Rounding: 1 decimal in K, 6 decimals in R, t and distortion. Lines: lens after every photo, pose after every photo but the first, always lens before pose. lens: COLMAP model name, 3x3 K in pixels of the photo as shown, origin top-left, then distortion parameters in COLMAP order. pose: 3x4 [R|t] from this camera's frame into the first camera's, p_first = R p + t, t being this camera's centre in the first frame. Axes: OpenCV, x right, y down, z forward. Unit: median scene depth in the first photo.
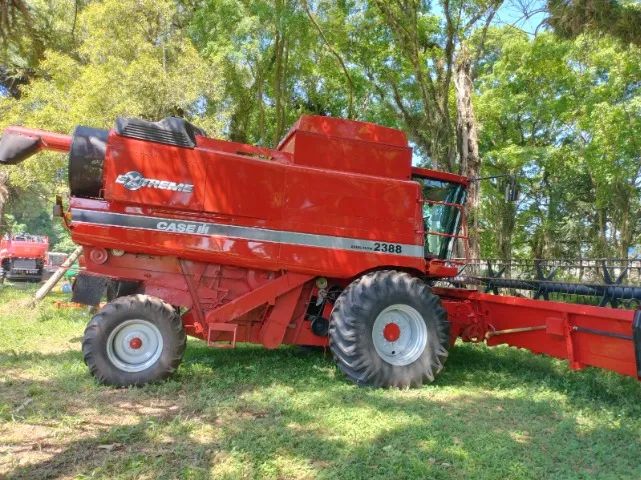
lens RADIAL K [[464.1, 0, 322.6], [0, 464.1, 242.0], [0, 0, 1]] dist [0.013251, -0.013888]
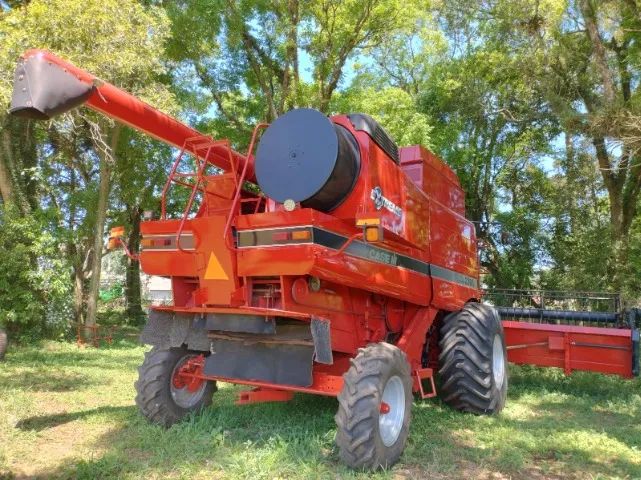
lens RADIAL K [[464.1, 0, 323.6], [0, 464.1, 237.0], [0, 0, 1]] dist [0.013251, -0.013888]
pose [[0.764788, 0.075371, 0.639858, -0.944972], [-0.056083, 0.997152, -0.050424, -0.020215], [-0.641836, 0.002678, 0.766837, 0.443094]]
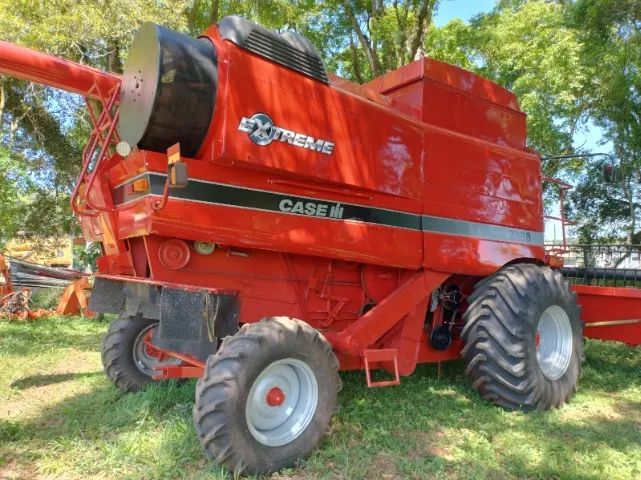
lens RADIAL K [[464.1, 0, 322.3], [0, 464.1, 252.7], [0, 0, 1]] dist [0.013251, -0.013888]
pose [[0.948462, -0.019295, 0.316302, -0.508752], [-0.002345, 0.997690, 0.067893, -0.014344], [-0.316882, -0.065136, 0.946226, 0.389473]]
